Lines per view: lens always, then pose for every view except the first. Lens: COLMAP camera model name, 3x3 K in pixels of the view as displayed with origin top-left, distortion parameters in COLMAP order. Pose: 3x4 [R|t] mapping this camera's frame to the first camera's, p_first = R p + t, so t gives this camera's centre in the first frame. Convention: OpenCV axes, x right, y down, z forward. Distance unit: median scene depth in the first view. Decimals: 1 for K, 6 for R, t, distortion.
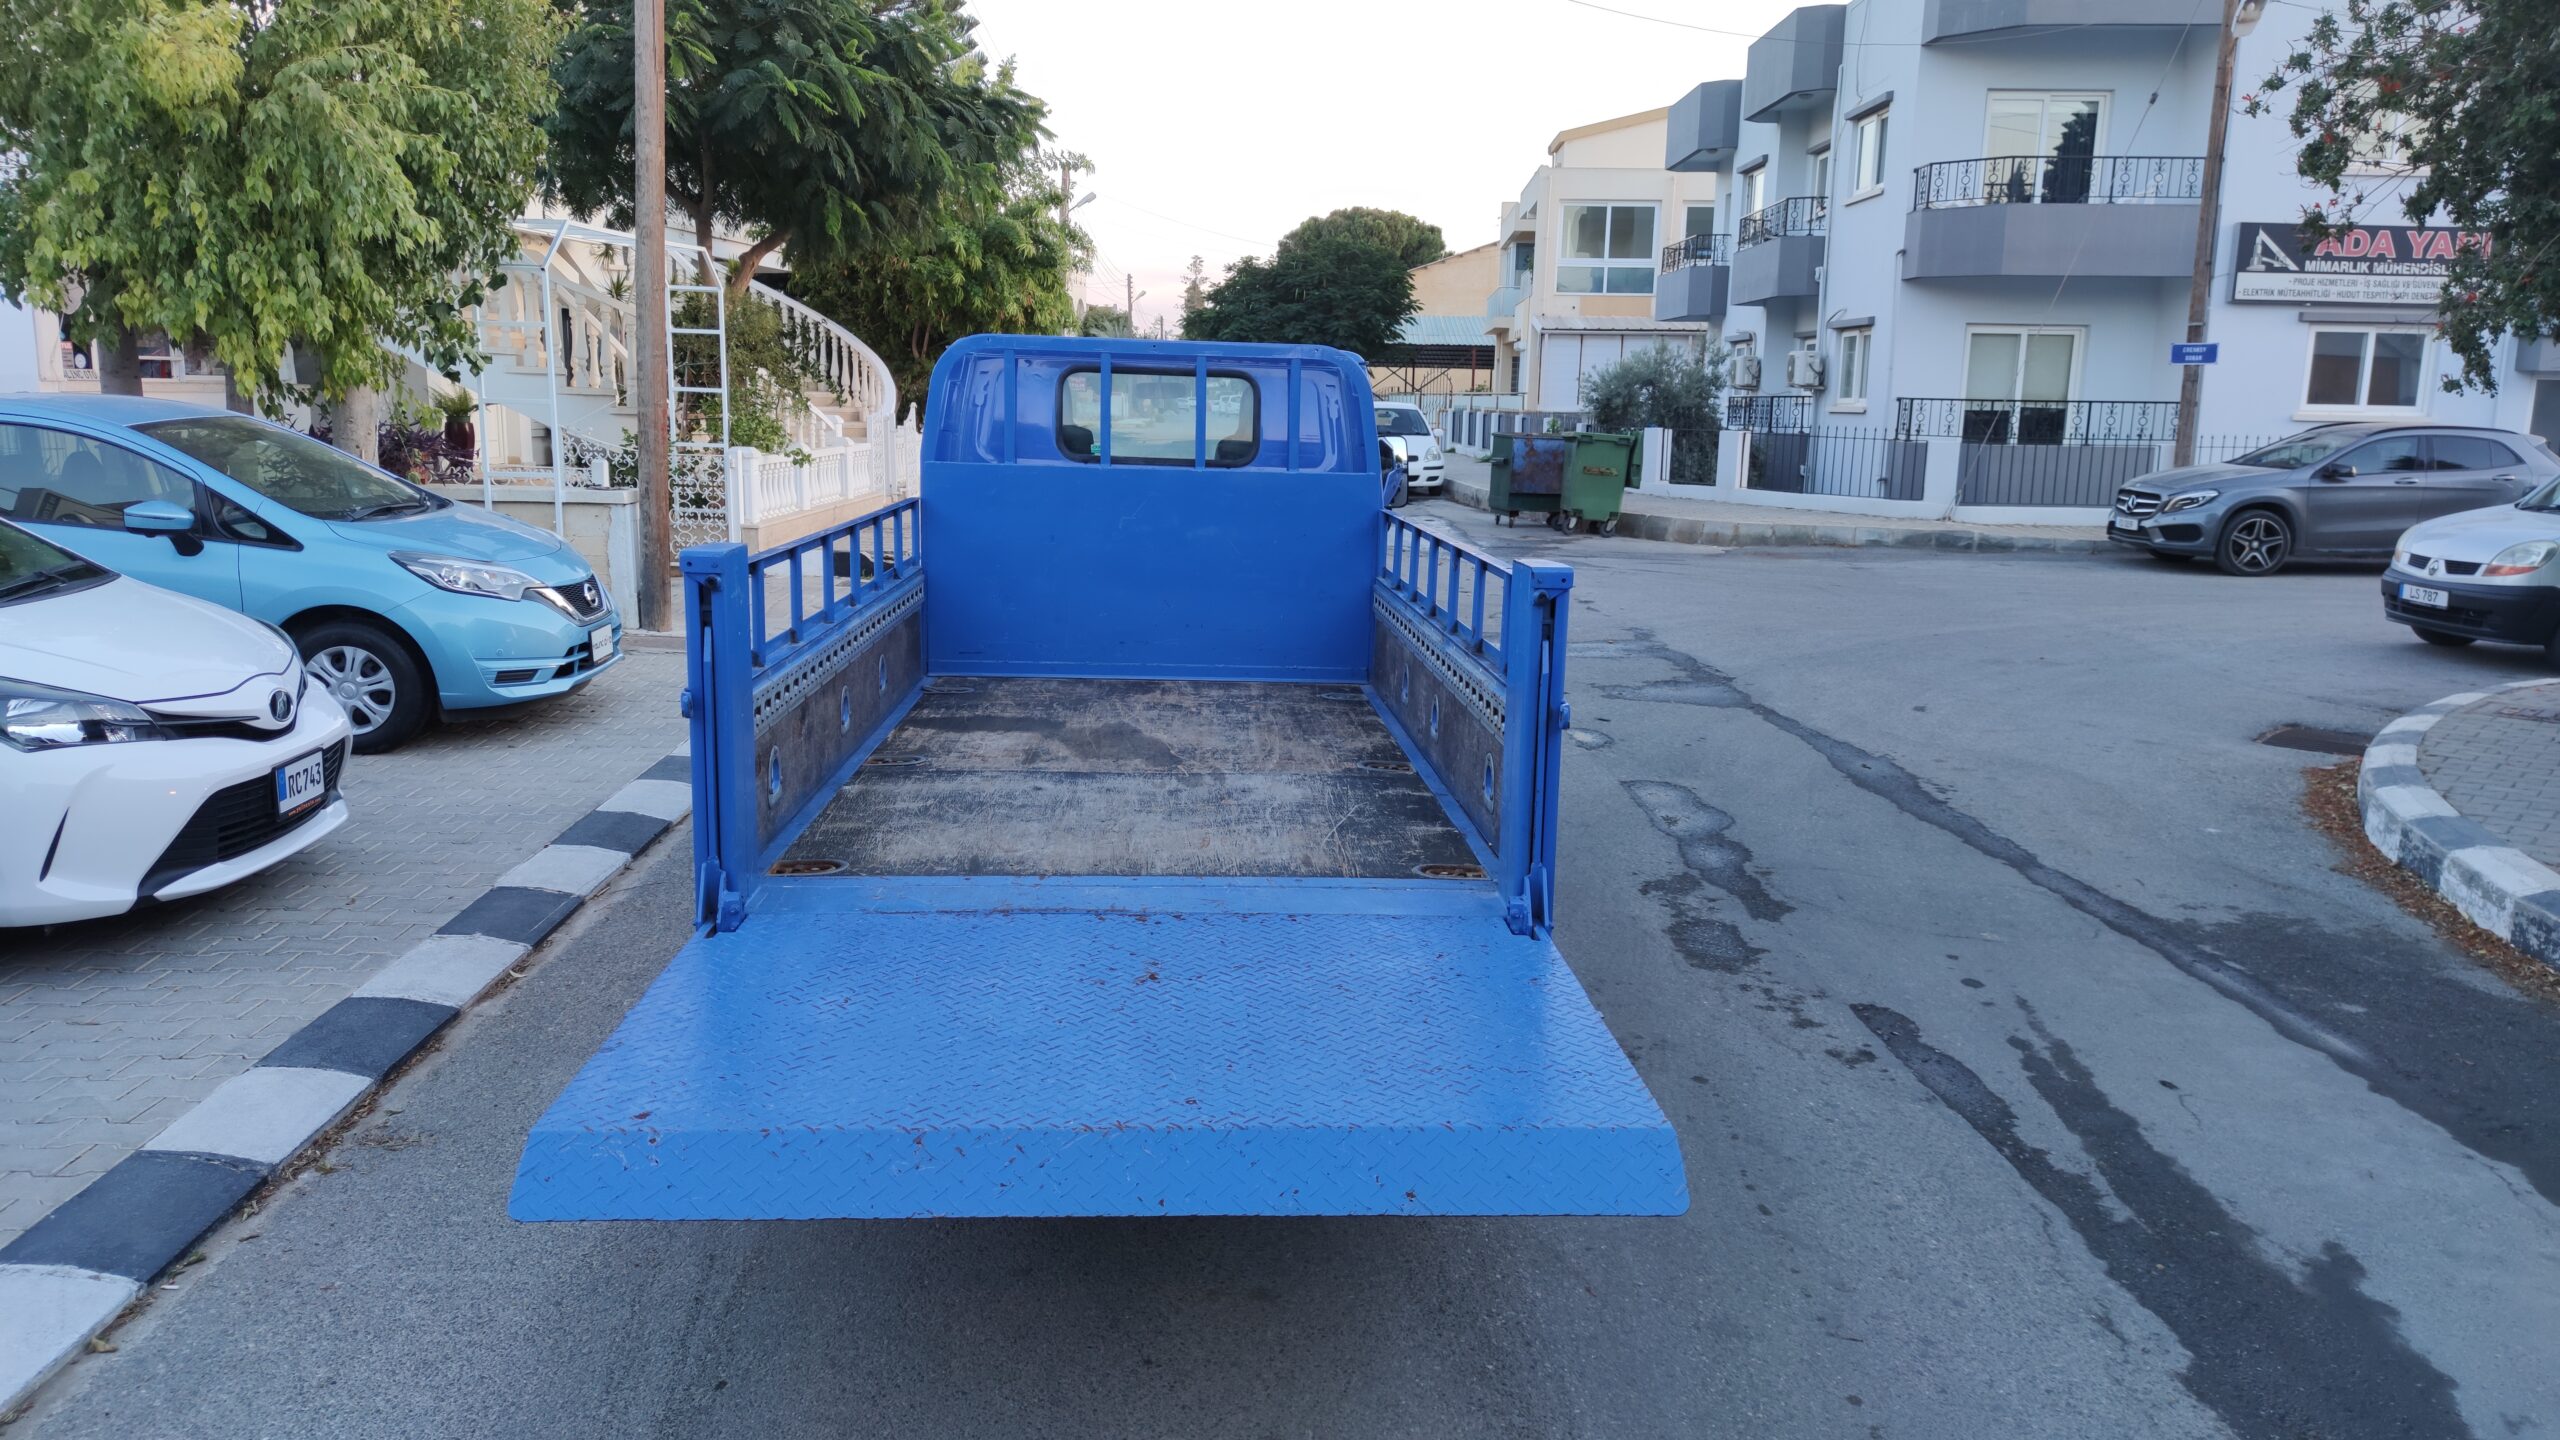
lens RADIAL K [[1806.0, 0, 1270.3], [0, 1806.0, 728.2], [0, 0, 1]] dist [0.069134, -0.071352]
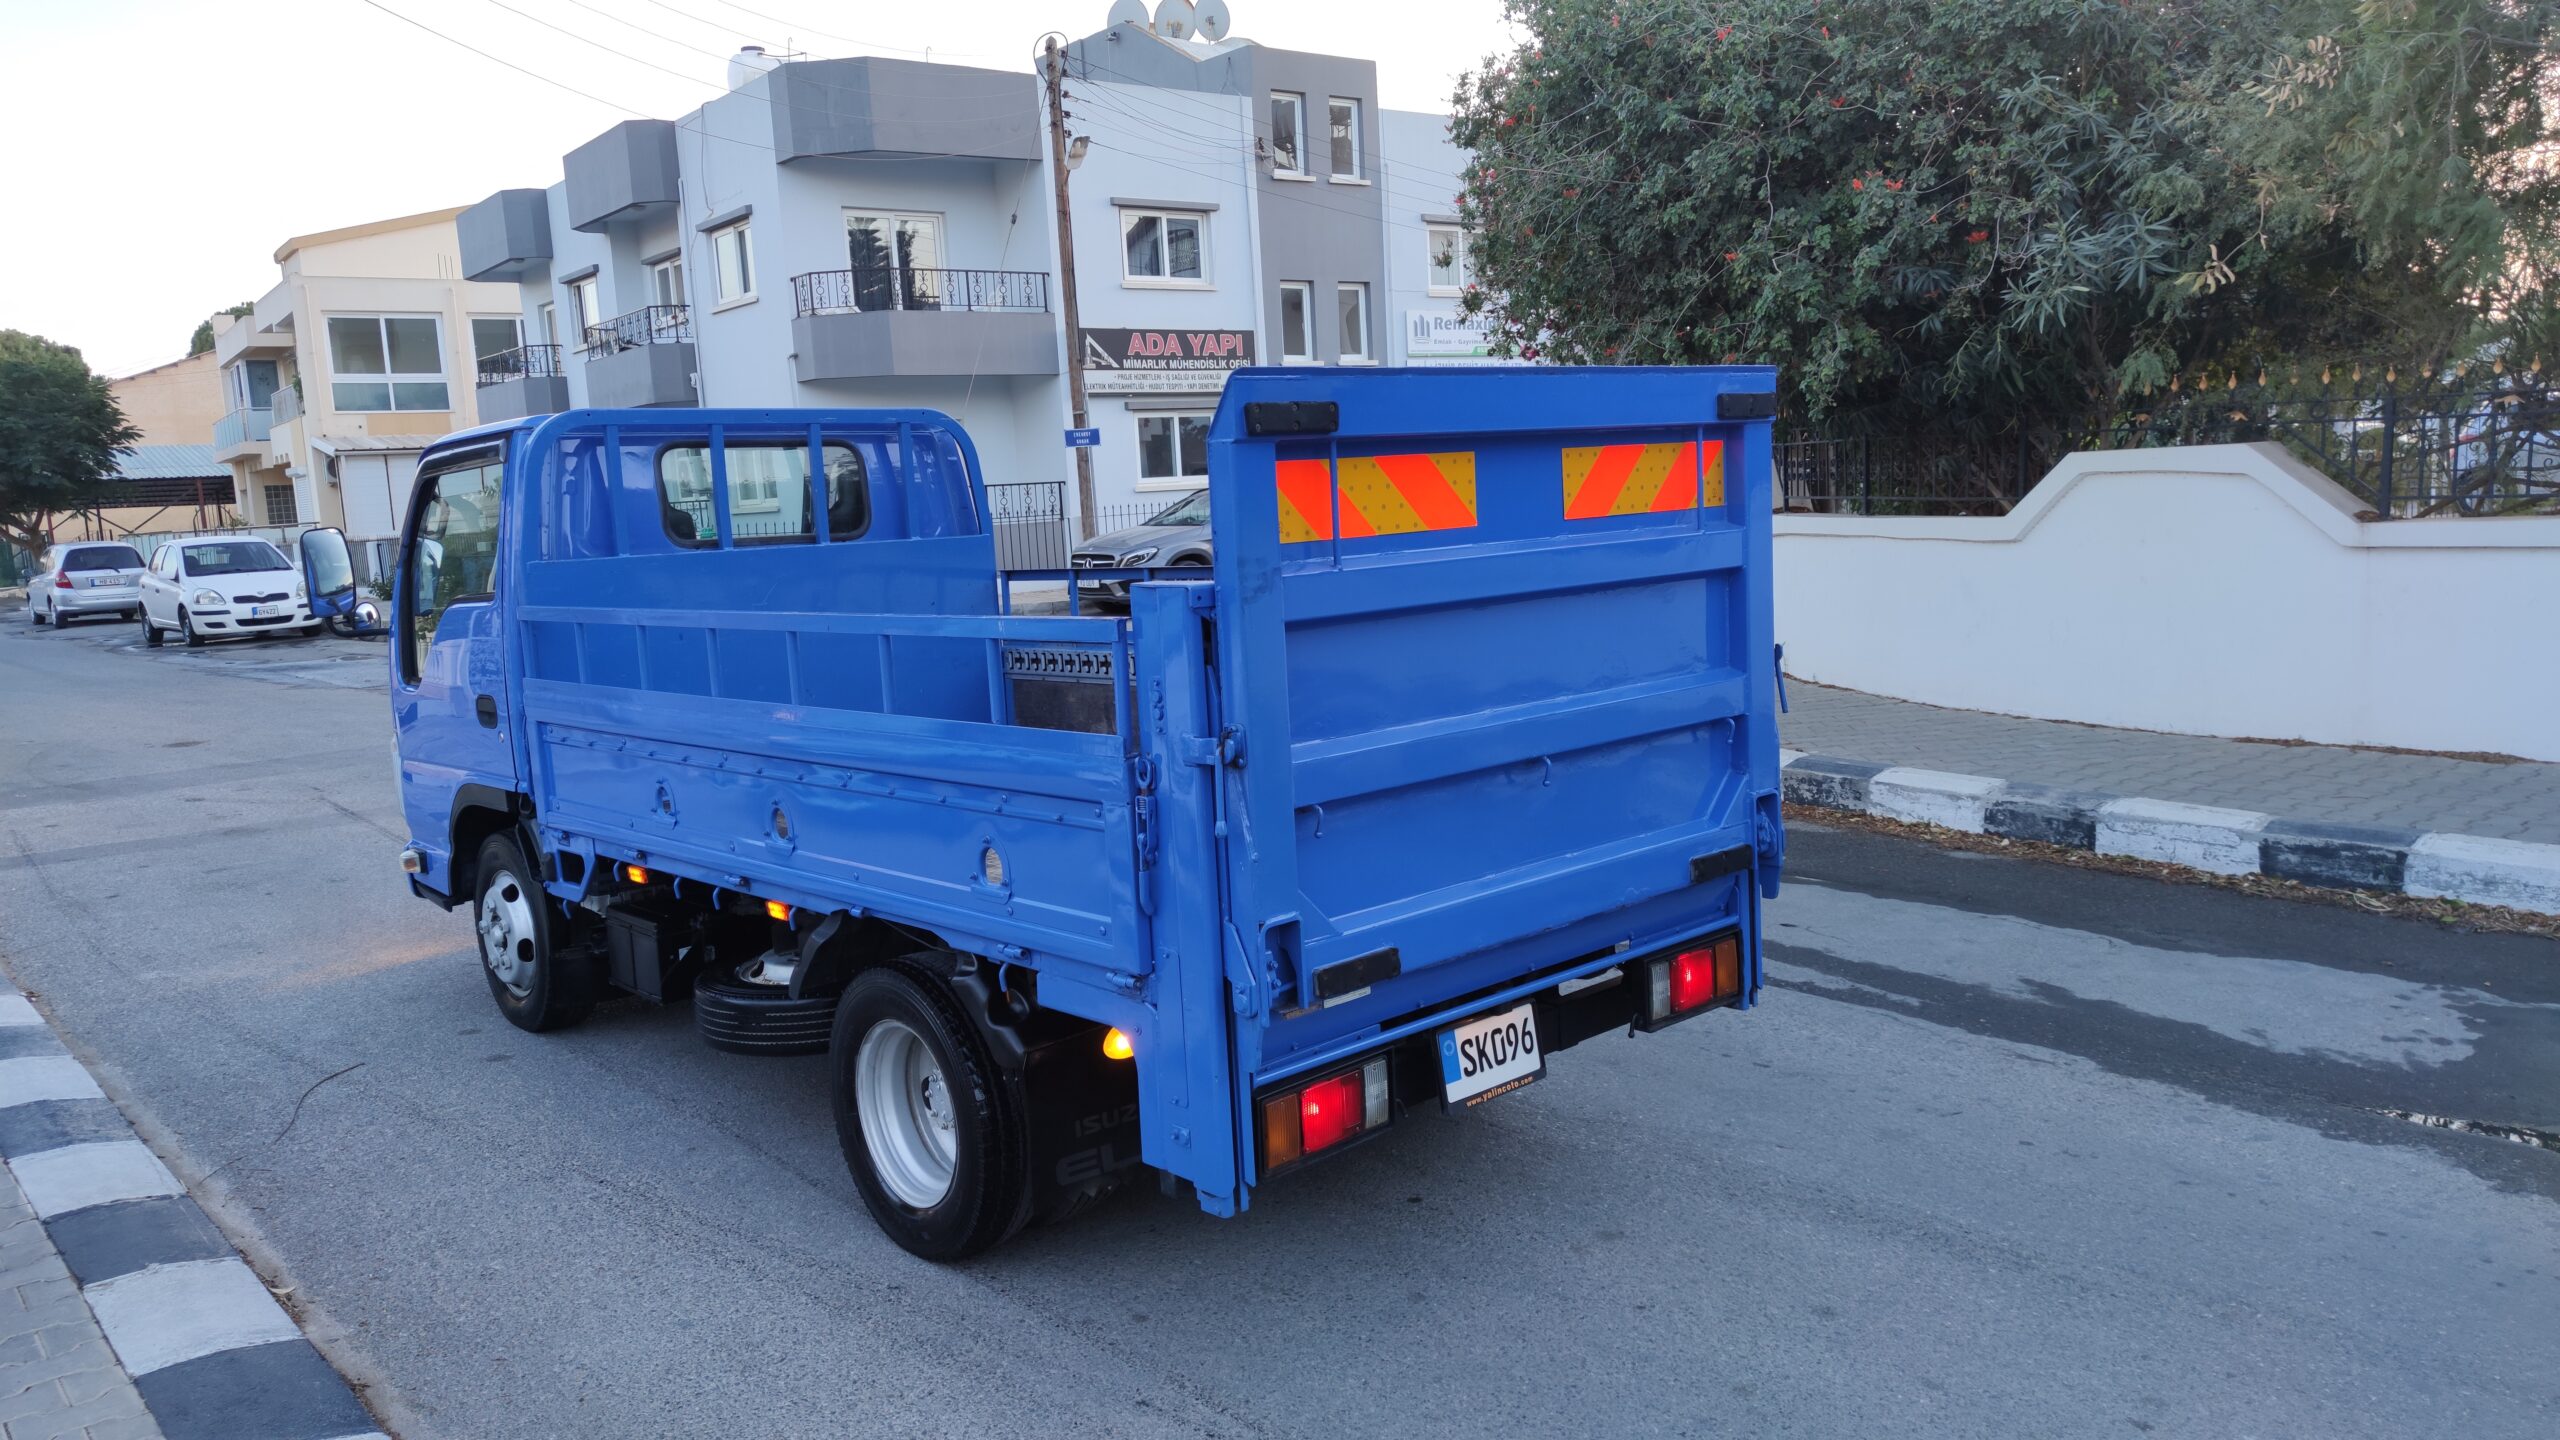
lens RADIAL K [[1796.4, 0, 1280.0], [0, 1796.4, 720.0], [0, 0, 1]] dist [0.080460, -0.072694]
pose [[0.779386, -0.144911, 0.609556, -0.283881], [0.184200, 0.982887, -0.001856, -0.006918], [-0.598856, 0.113727, 0.792741, 0.090024]]
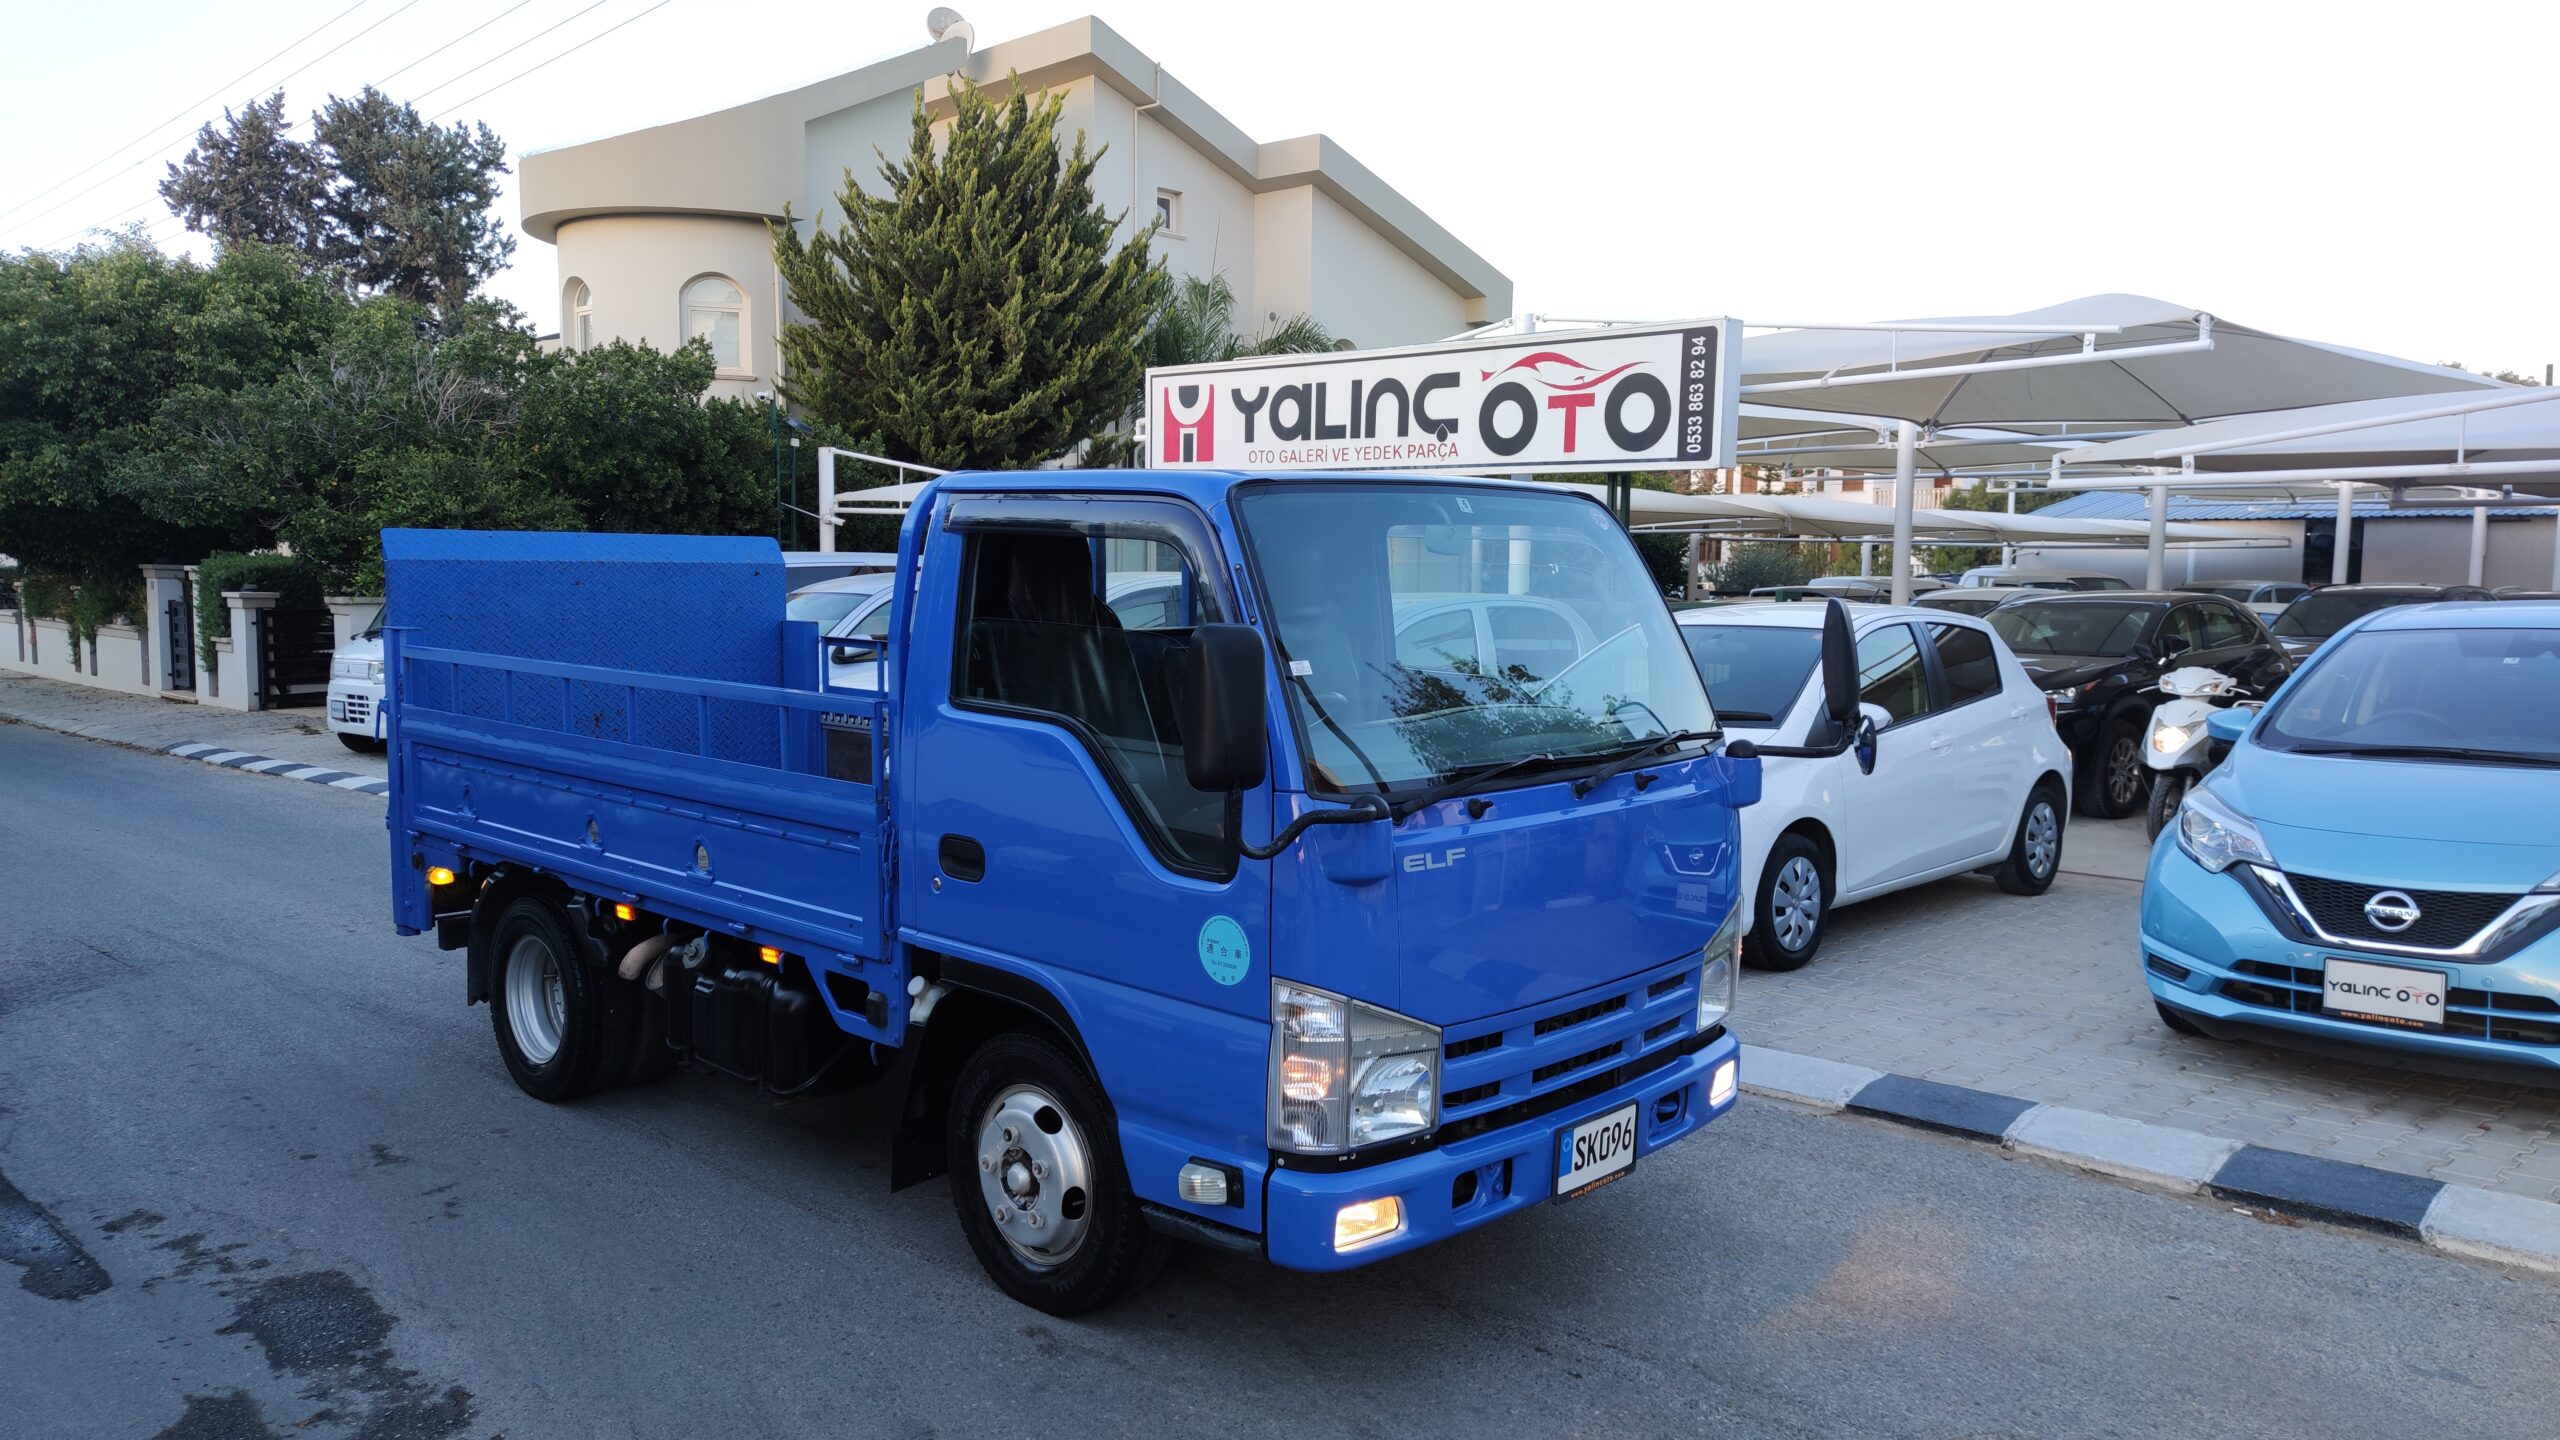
lens RADIAL K [[1806.4, 0, 1307.4], [0, 1806.4, 716.6], [0, 0, 1]] dist [0.072517, -0.081639]
pose [[-0.720564, 0.025862, -0.692906, 0.276827], [-0.154097, 0.968341, 0.196390, -0.179937], [0.676048, 0.248287, -0.693767, 1.040119]]
